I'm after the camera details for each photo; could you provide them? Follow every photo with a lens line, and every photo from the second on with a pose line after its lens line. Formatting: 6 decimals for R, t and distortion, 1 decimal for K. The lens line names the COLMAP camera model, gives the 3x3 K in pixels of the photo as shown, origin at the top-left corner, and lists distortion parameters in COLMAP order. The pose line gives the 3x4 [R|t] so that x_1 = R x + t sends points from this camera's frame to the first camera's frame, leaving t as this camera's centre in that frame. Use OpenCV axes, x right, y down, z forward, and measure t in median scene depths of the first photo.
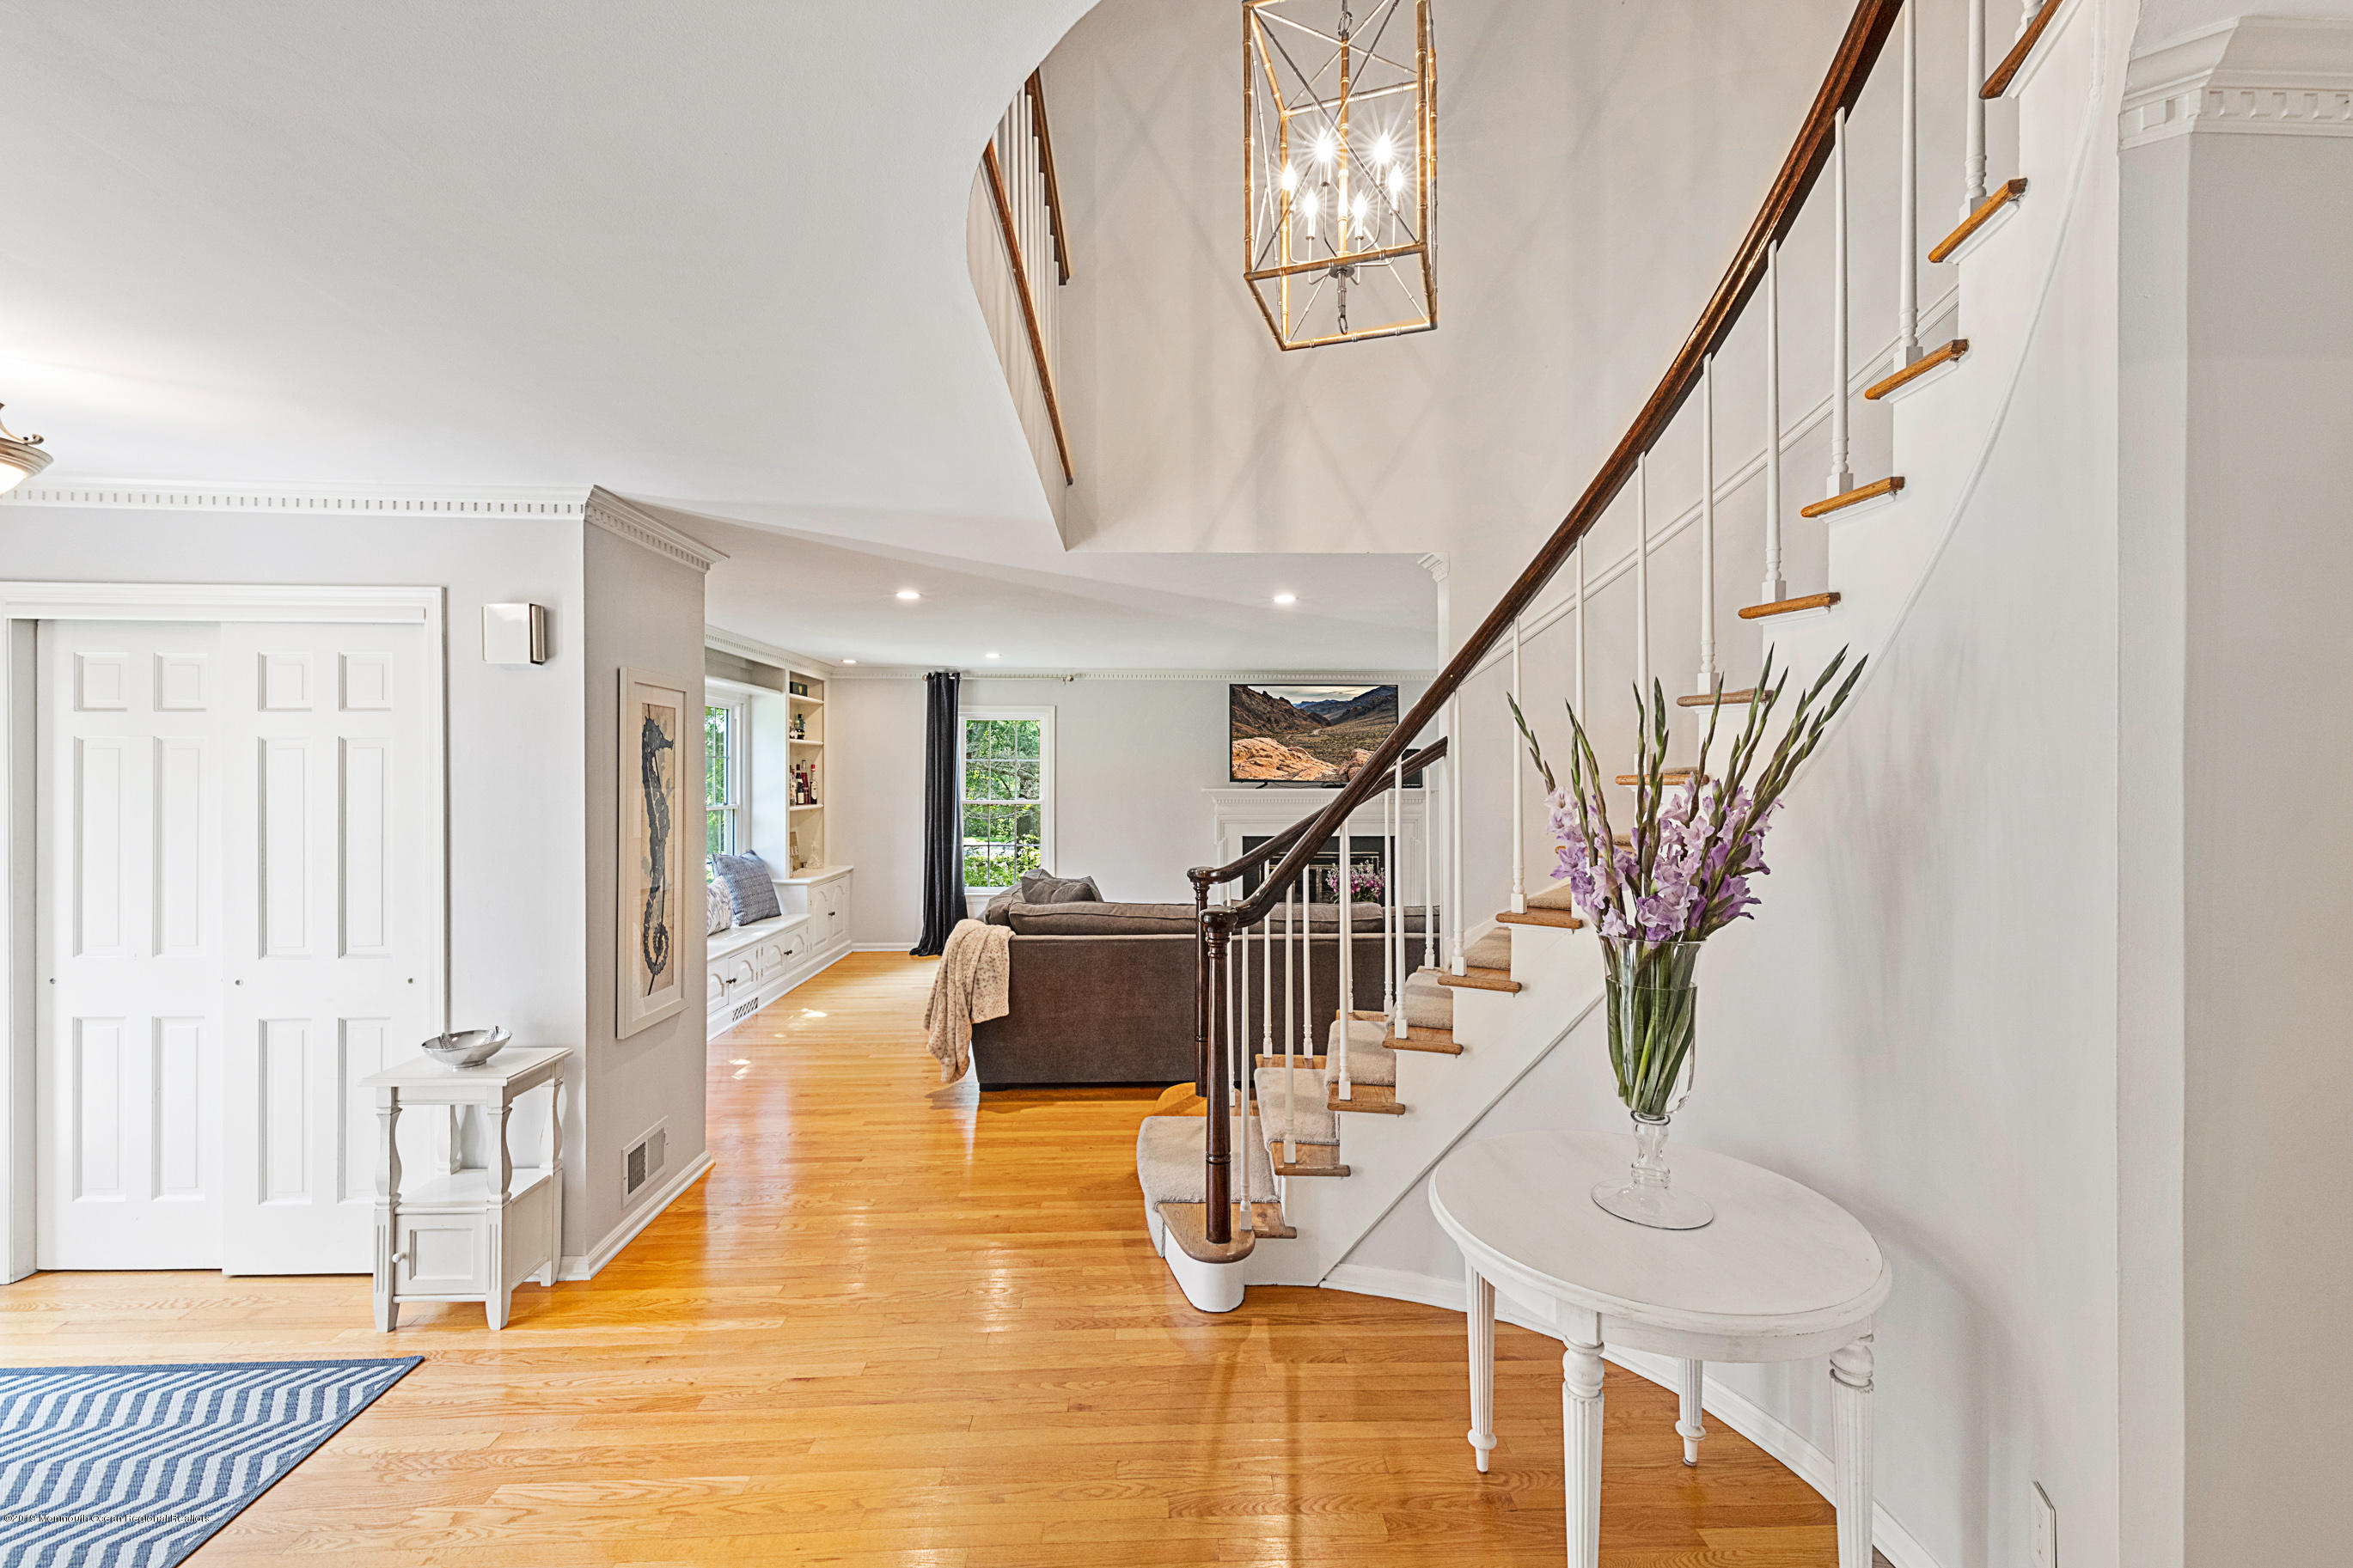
lens RADIAL K [[960.1, 0, 1176.5], [0, 960.1, 784.0], [0, 0, 1]] dist [0.000020, -0.000031]
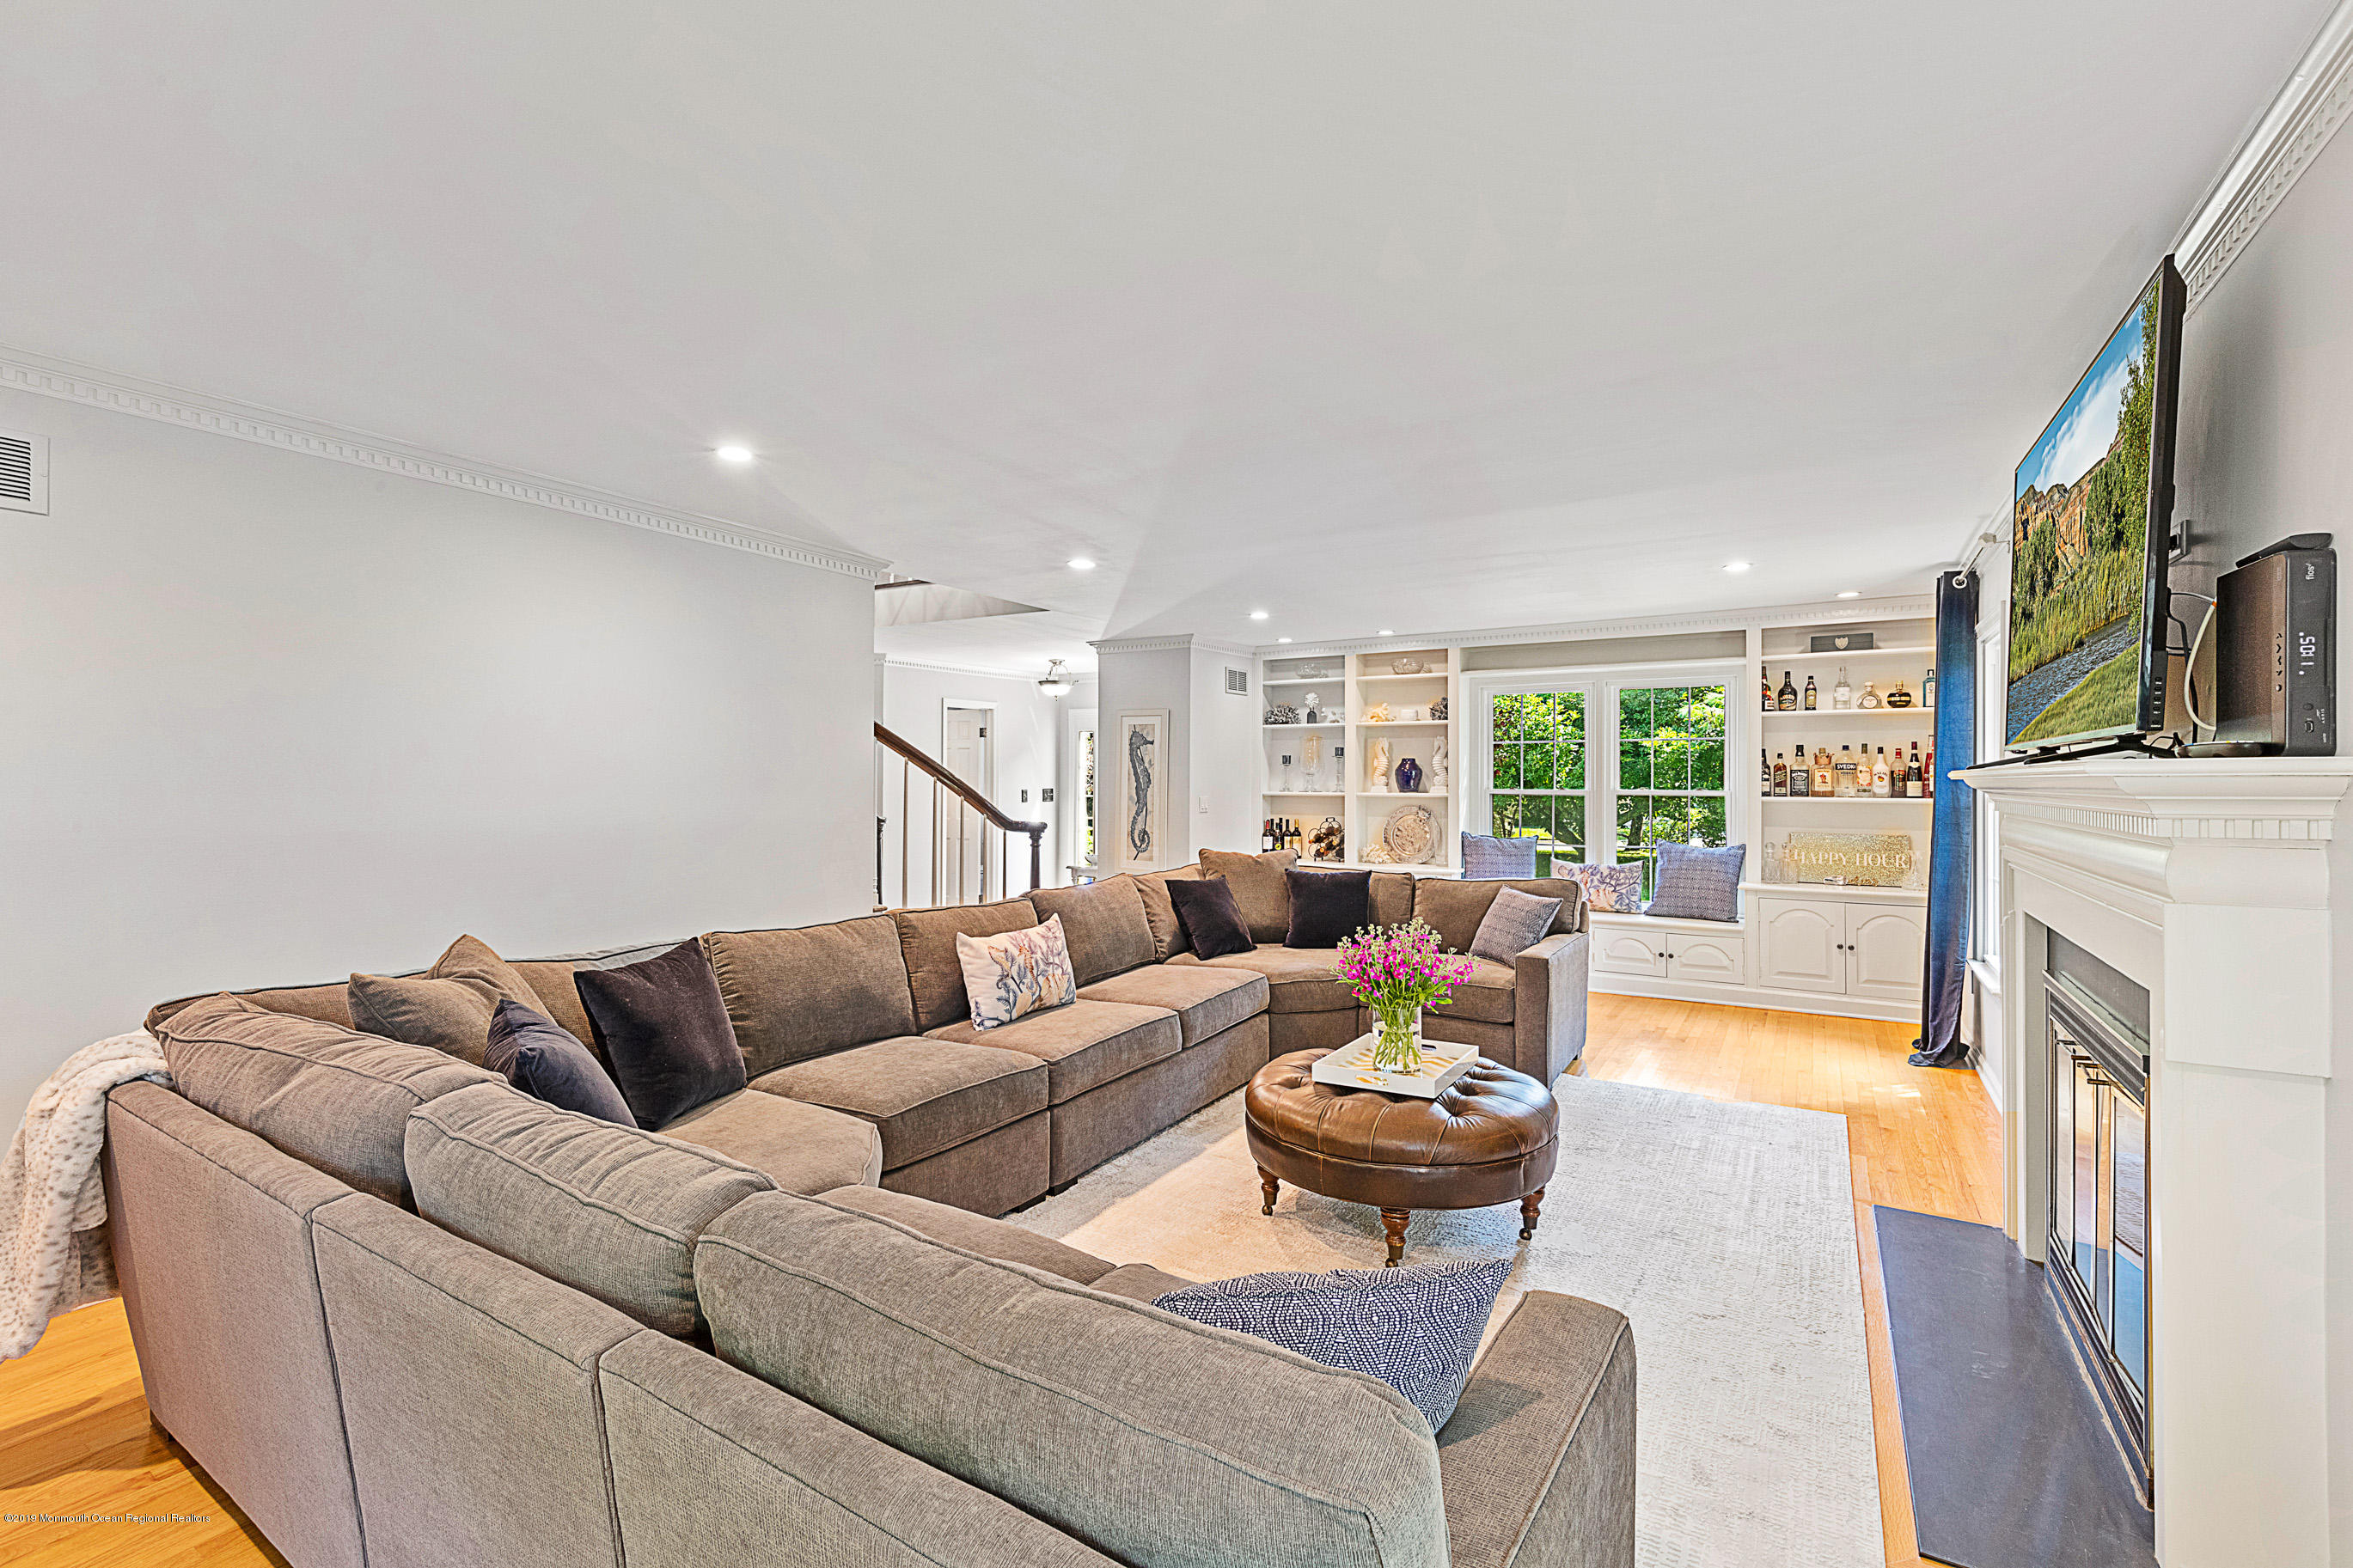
lens RADIAL K [[1004.9, 0, 1177.1], [0, 1004.9, 772.2], [0, 0, 1]] dist [0.000895, -0.000222]
pose [[-0.560451, -0.010449, -0.828122, 0.610927], [-0.014624, 0.999889, -0.002720, 0.013134], [0.828059, 0.010586, -0.560541, 1.129399]]
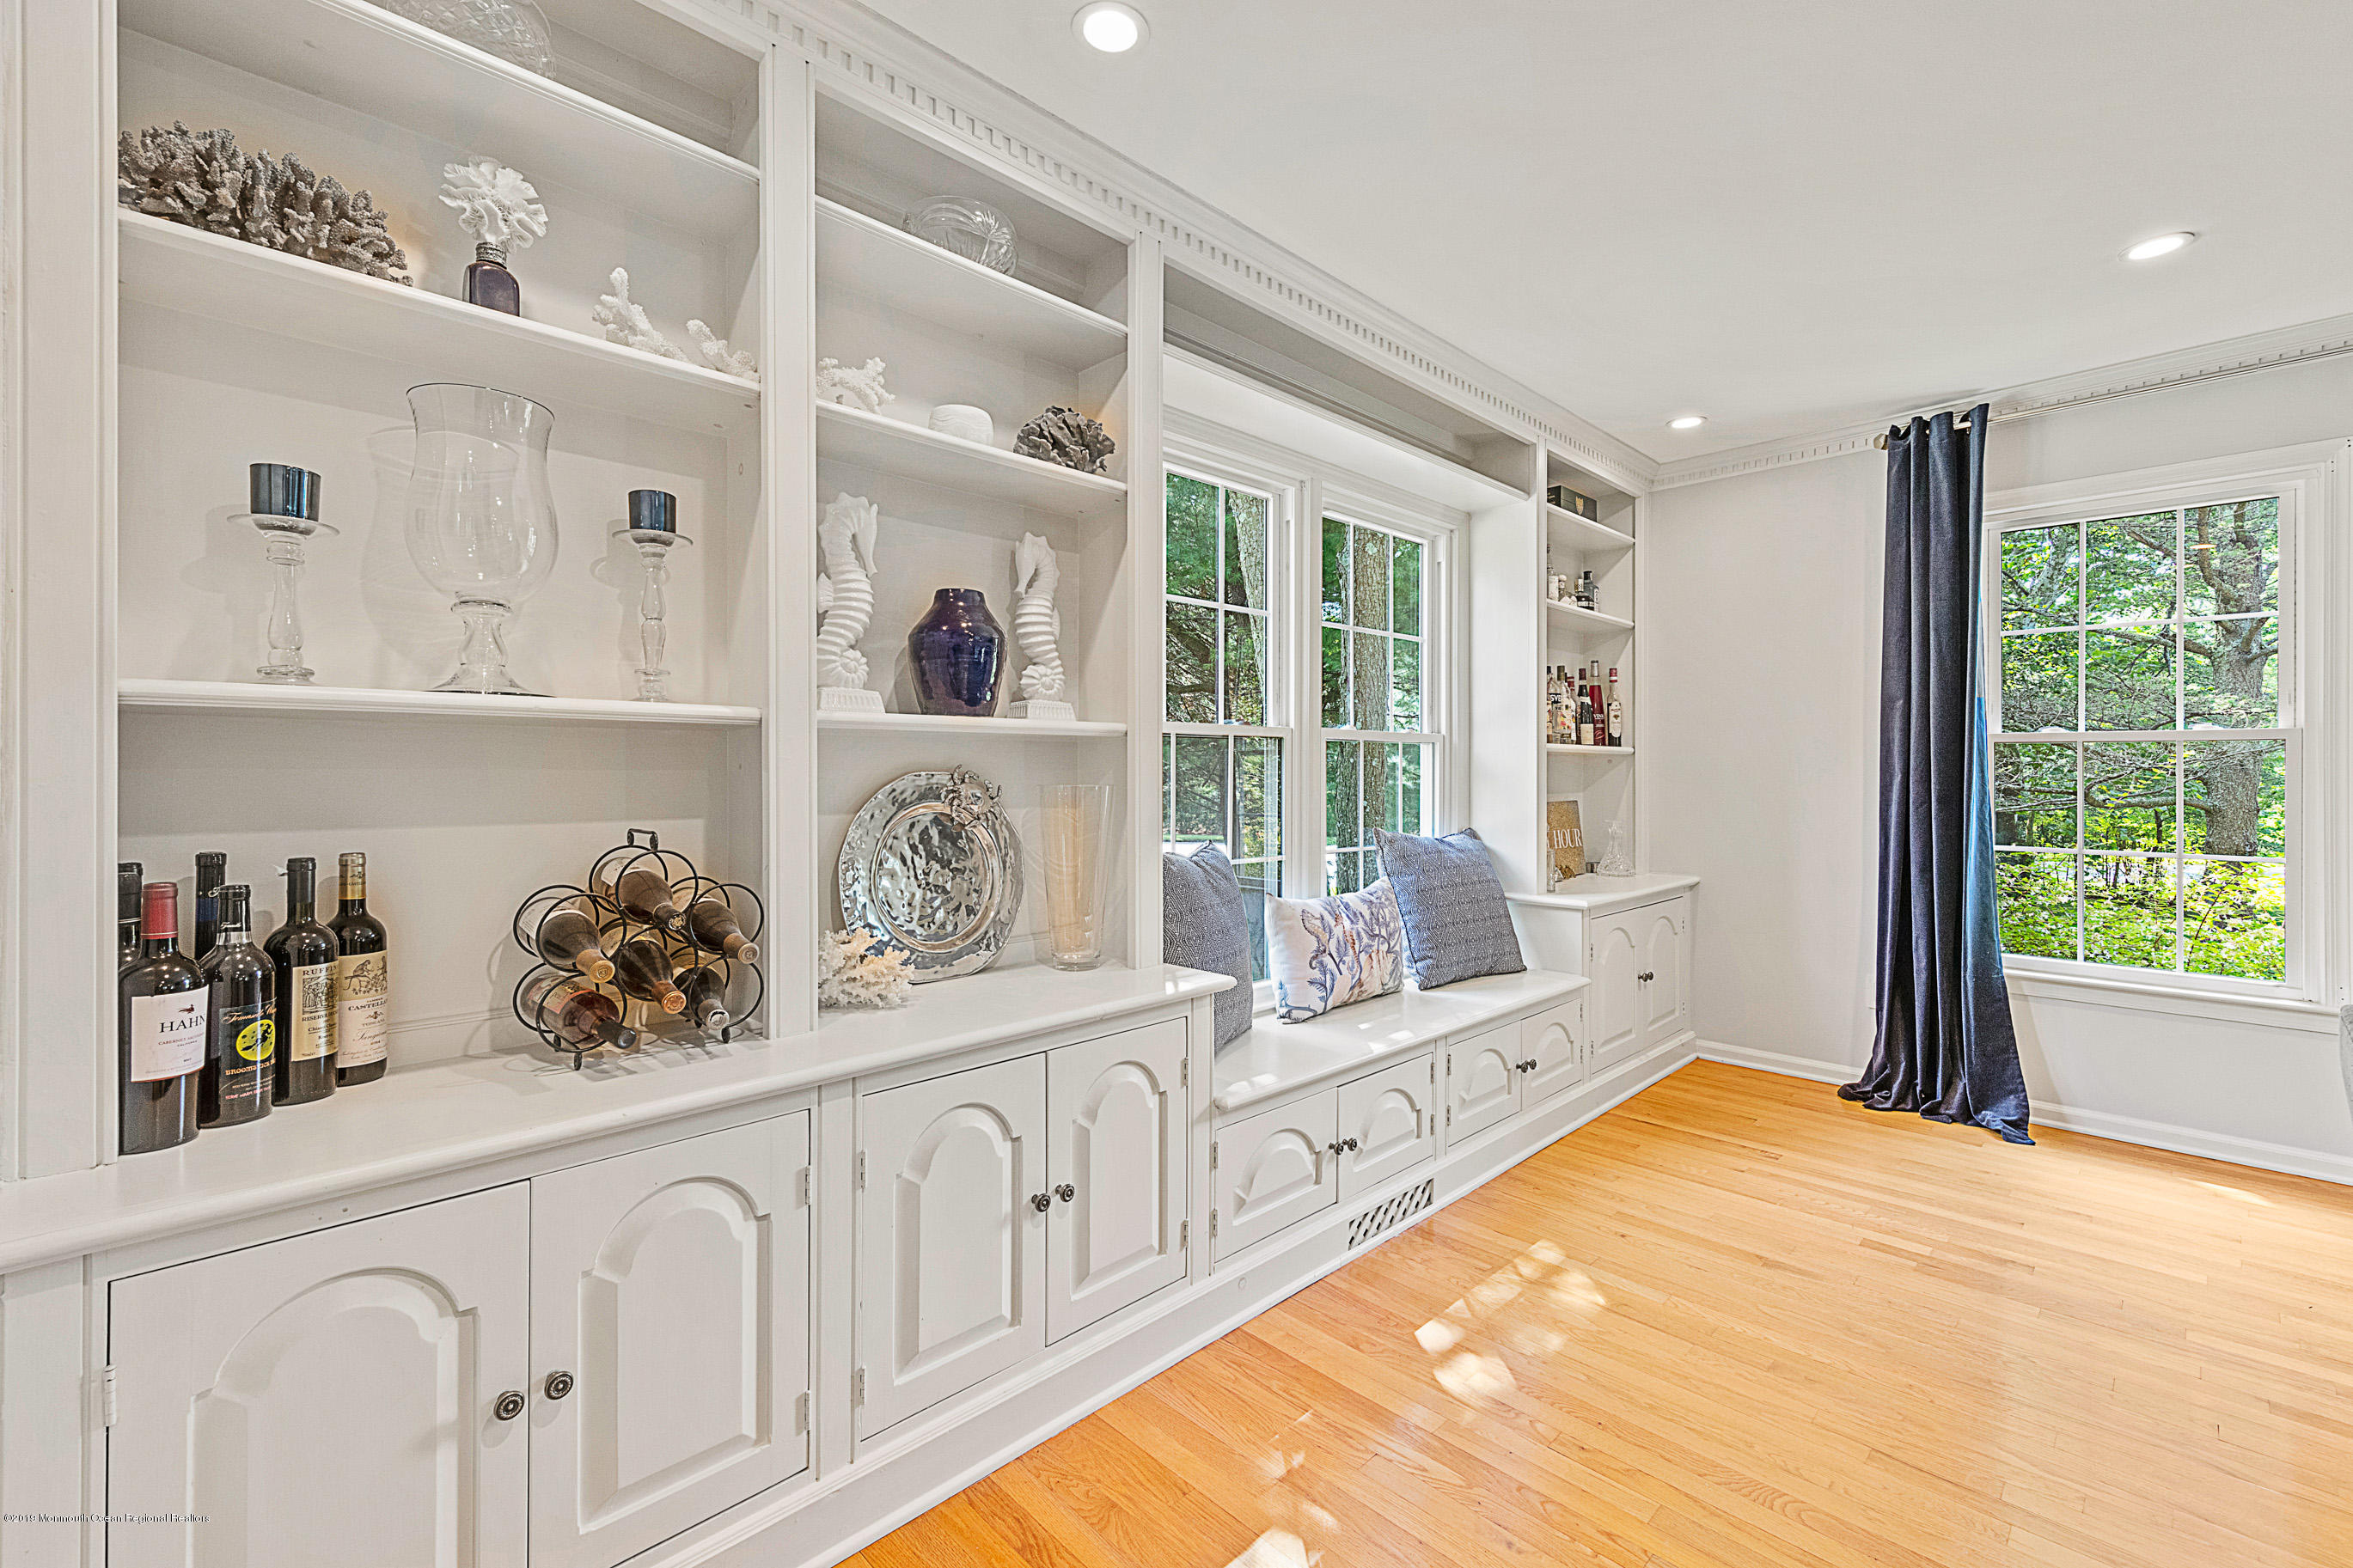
lens RADIAL K [[986.9, 0, 1177.2], [0, 986.9, 777.1], [0, 0, 1]] dist [0.001492, -0.000170]
pose [[0.673546, 0.000149, -0.739146, -0.178893], [-0.004863, 0.999979, -0.004230, 0.047272], [0.739130, 0.006444, 0.673532, 0.575300]]
